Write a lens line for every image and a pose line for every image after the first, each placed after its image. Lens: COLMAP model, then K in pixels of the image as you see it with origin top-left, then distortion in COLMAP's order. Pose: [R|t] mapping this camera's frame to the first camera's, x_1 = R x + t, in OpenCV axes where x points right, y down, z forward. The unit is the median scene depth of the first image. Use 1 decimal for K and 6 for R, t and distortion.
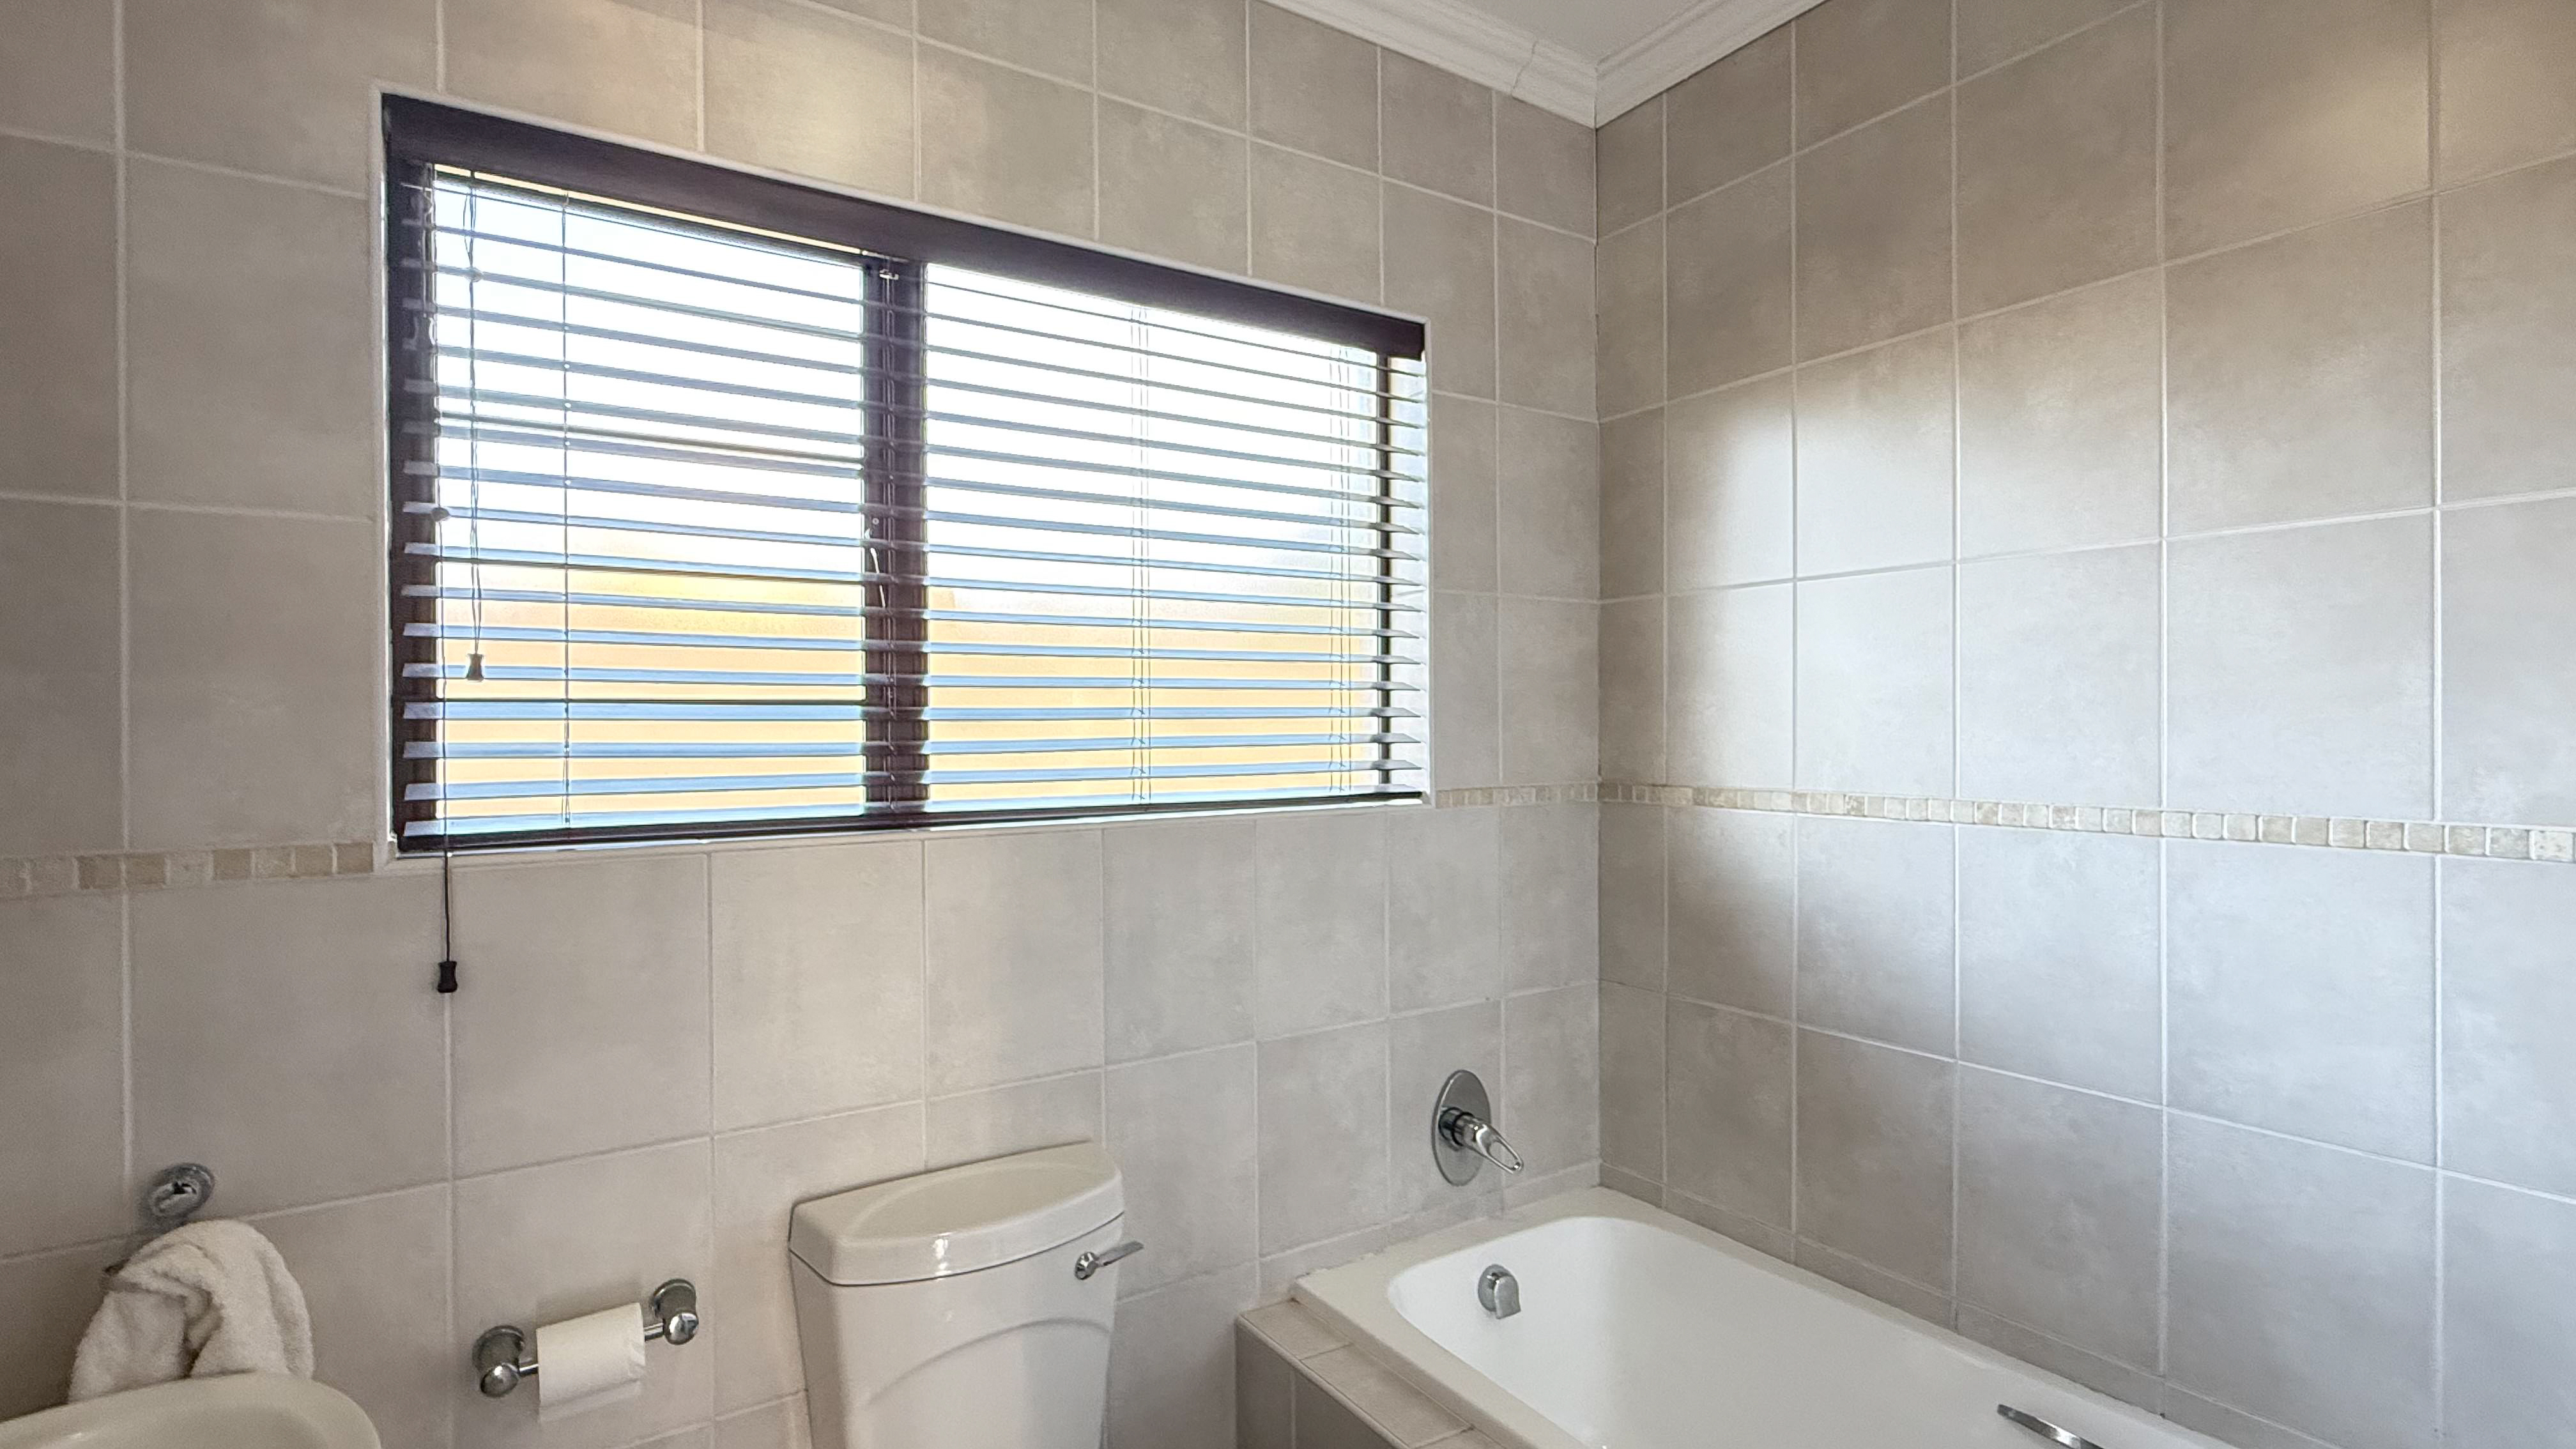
lens RADIAL K [[1183.3, 0, 1294.5], [0, 1183.3, 740.0], [0, 0, 1]] dist [-0.001337, -0.000109]
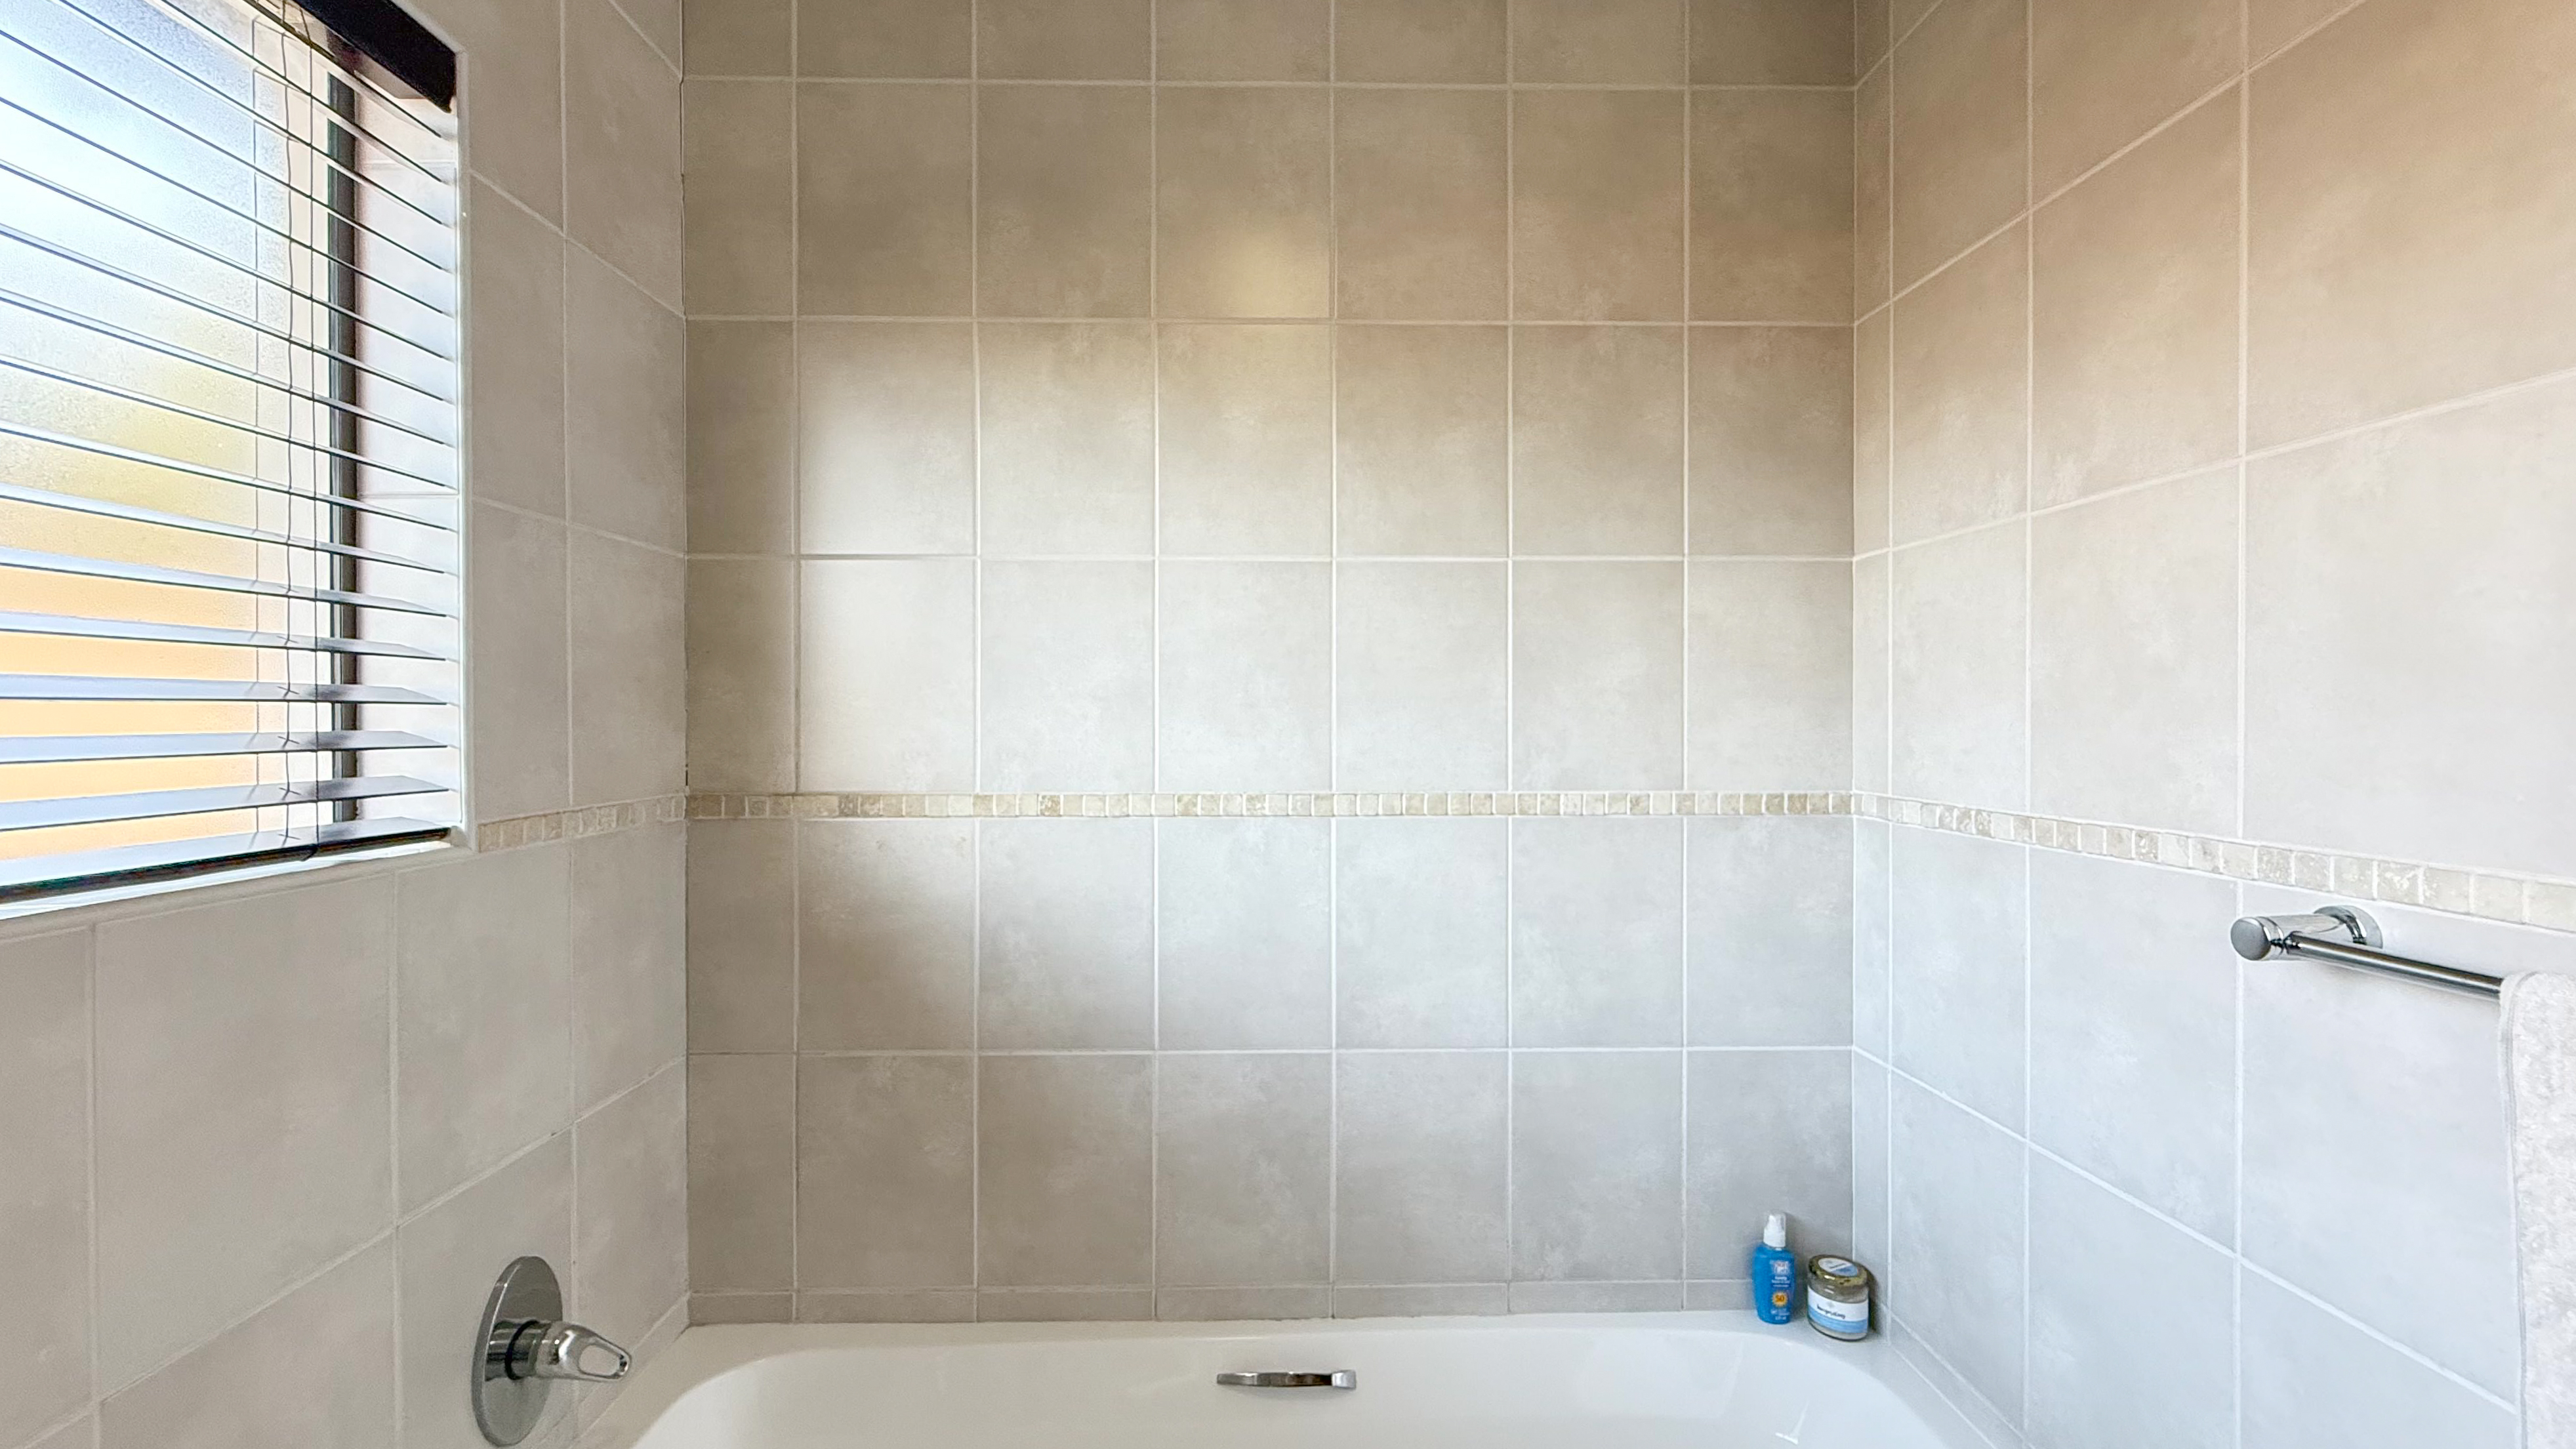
lens RADIAL K [[1051.6, 0, 1279.8], [0, 1051.6, 730.5], [0, 0, 1]] dist [0.000264, 0.000500]
pose [[0.541616, -0.005982, 0.840604, -0.121810], [0.009844, 0.999951, 0.000773, -0.002686], [-0.840568, 0.007856, 0.541649, 0.377631]]
